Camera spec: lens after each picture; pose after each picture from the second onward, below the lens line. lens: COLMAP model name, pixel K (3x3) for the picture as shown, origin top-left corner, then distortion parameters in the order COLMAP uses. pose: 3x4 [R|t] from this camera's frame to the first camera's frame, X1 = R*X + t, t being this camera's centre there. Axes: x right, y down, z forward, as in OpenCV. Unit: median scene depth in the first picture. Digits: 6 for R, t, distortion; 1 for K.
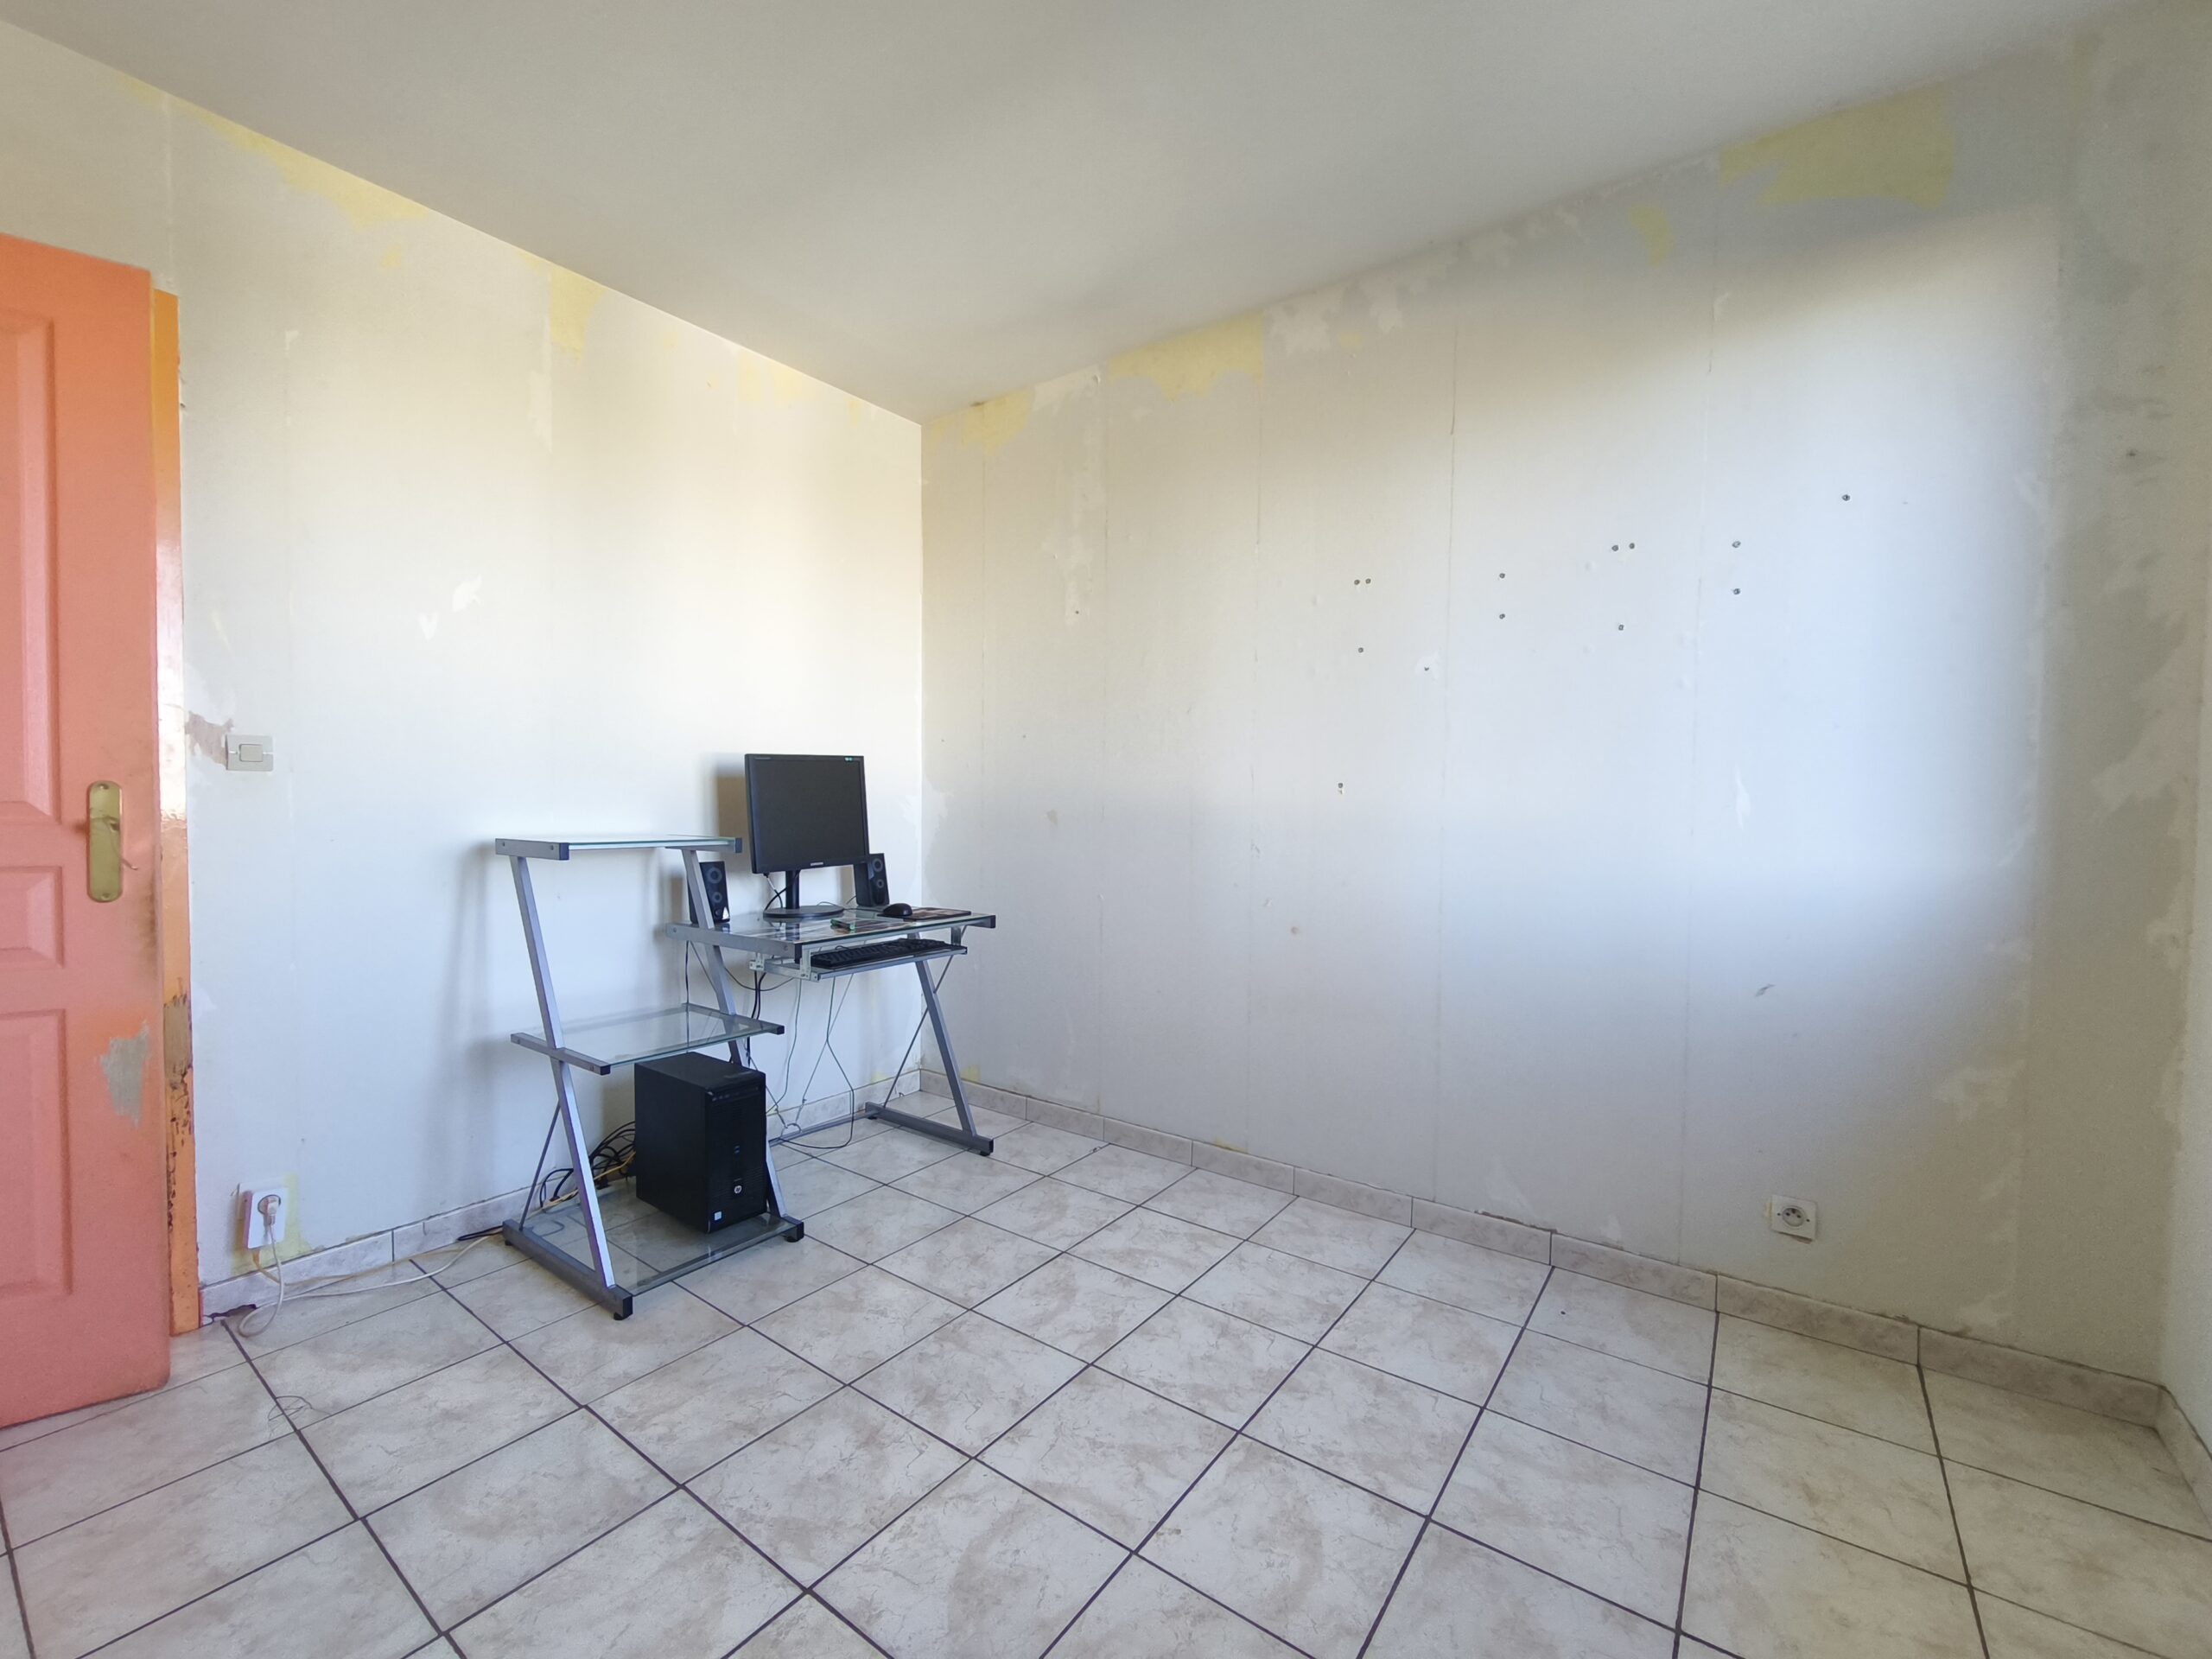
lens RADIAL K [[924.8, 0, 1100.6], [0, 924.8, 826.1], [0, 0, 1]] dist [-0.004643, -0.000149]
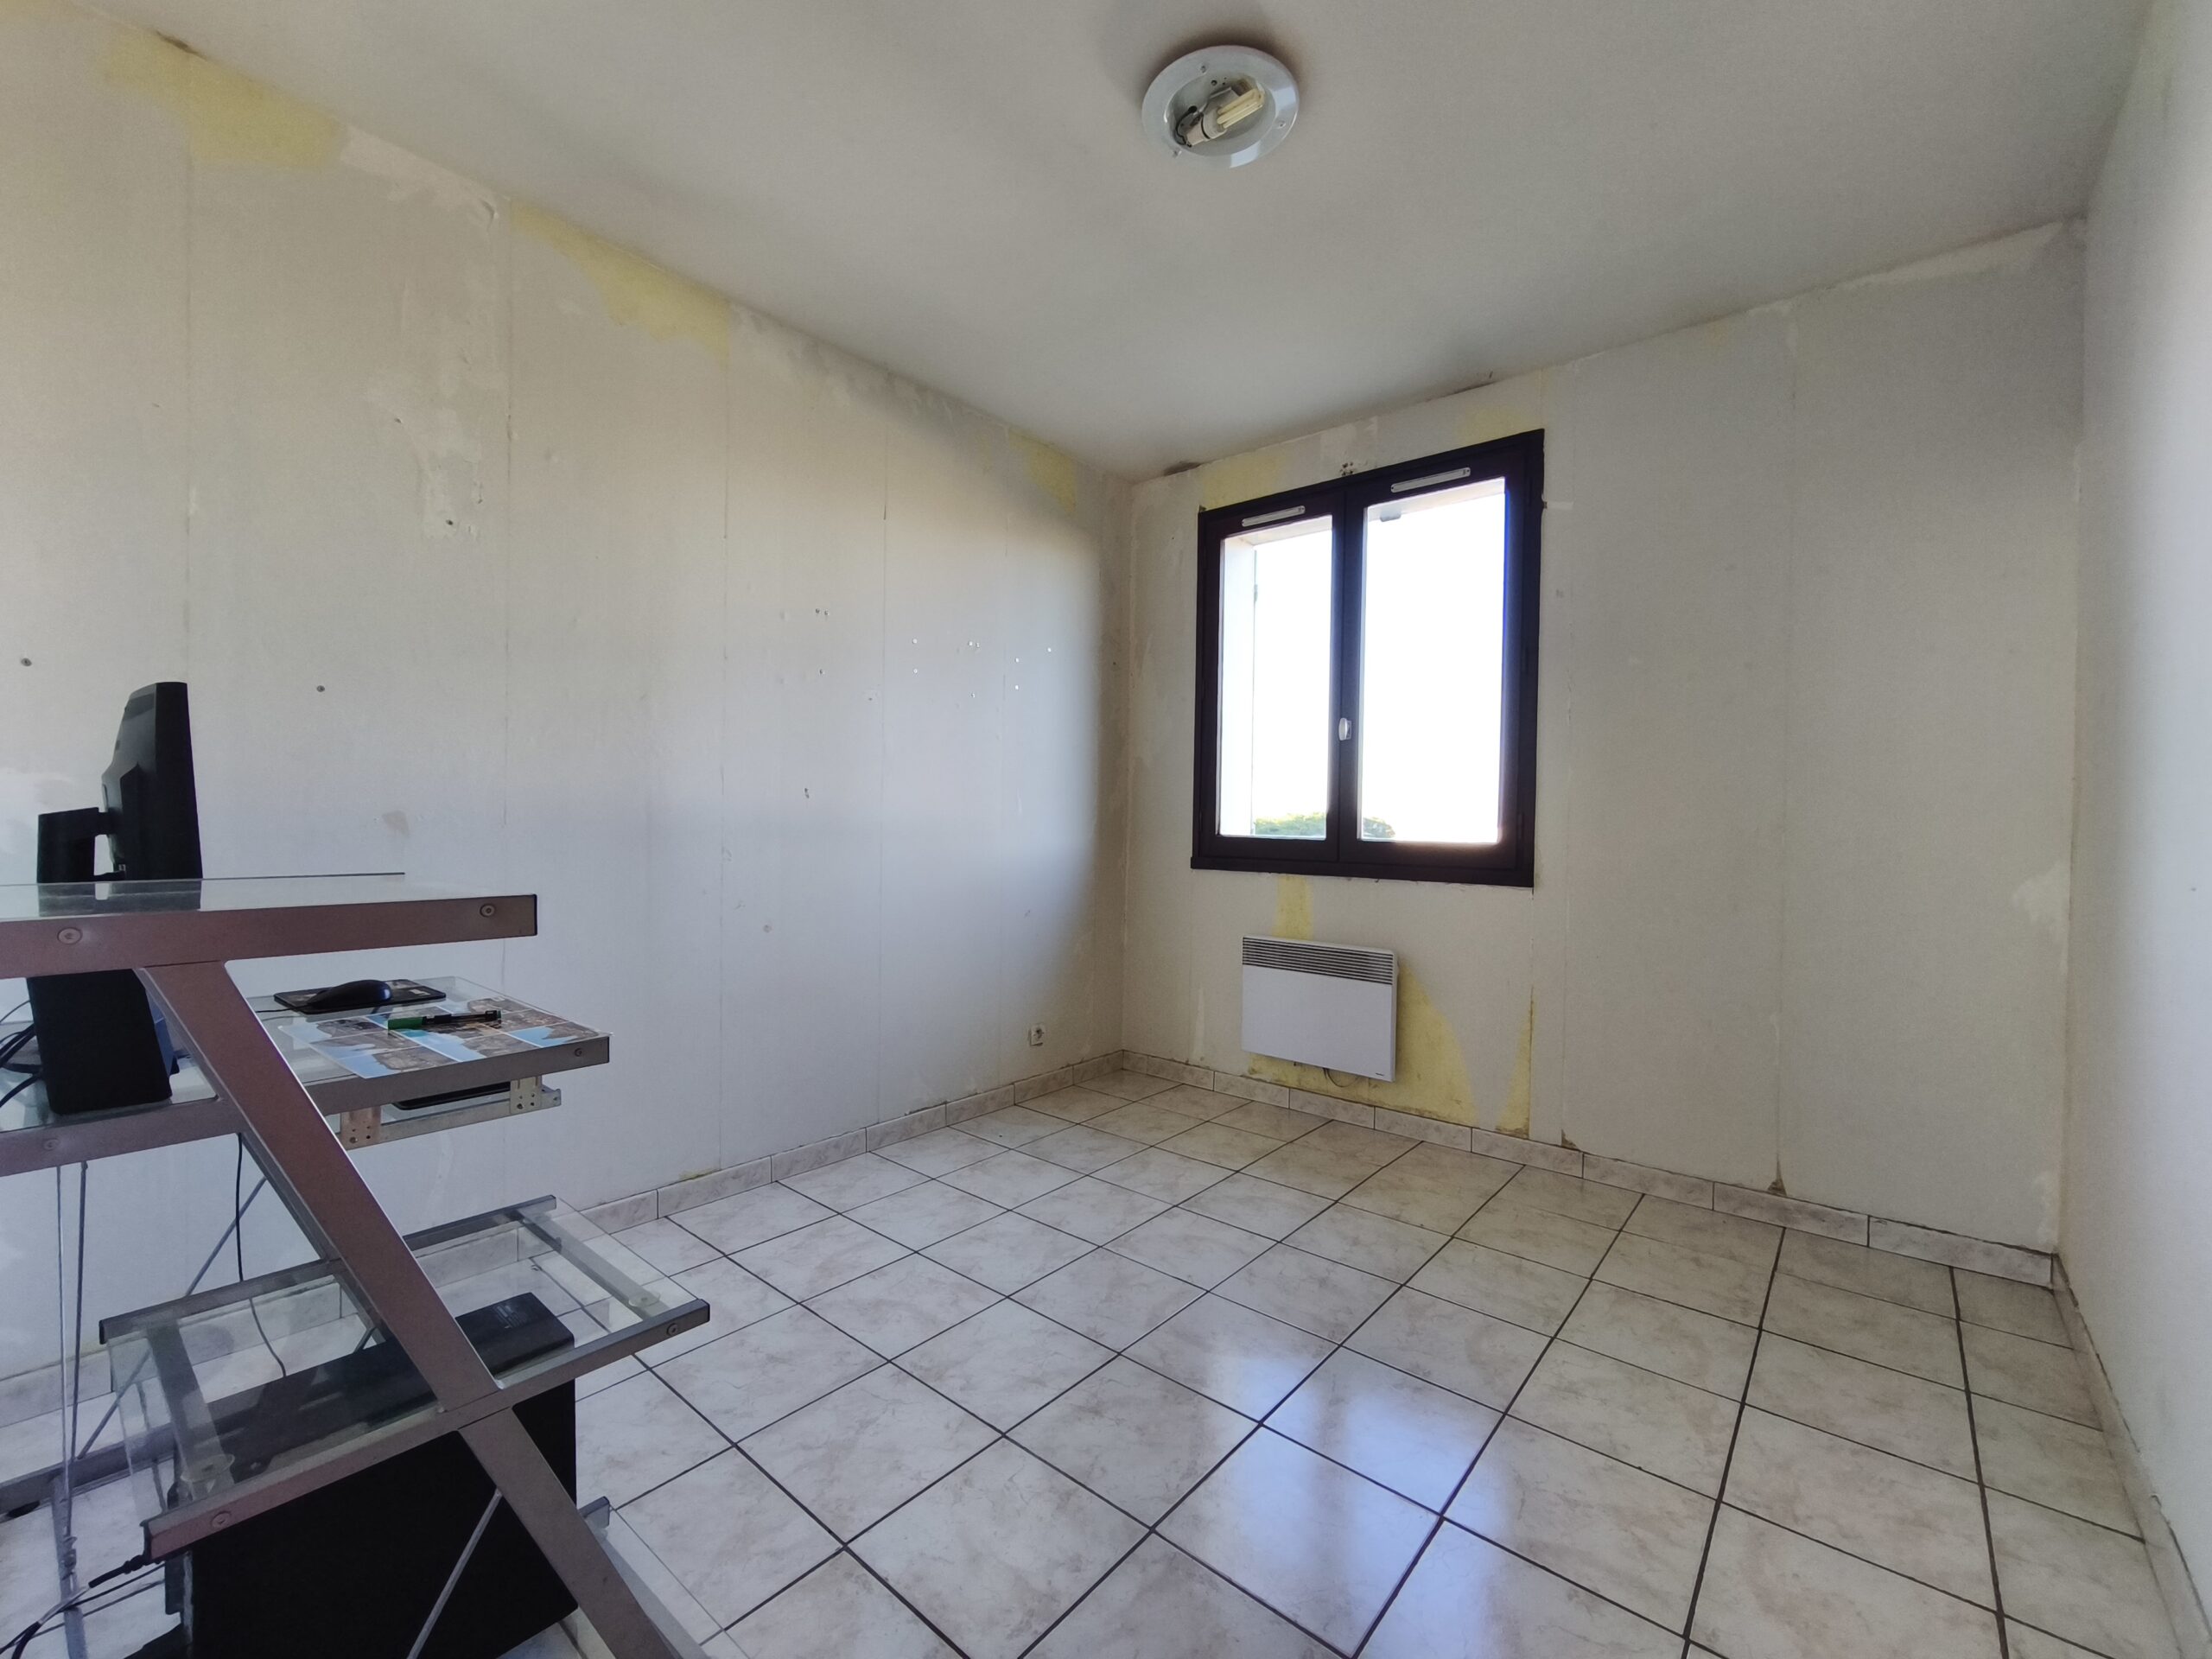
lens RADIAL K [[924.8, 0, 1100.7], [0, 924.8, 822.1], [0, 0, 1]] dist [-0.004643, -0.000149]
pose [[0.061899, -0.013203, 0.997995, -1.013413], [0.010768, 0.999863, 0.012559, -0.019239], [-0.998024, 0.009969, 0.062033, 0.714459]]
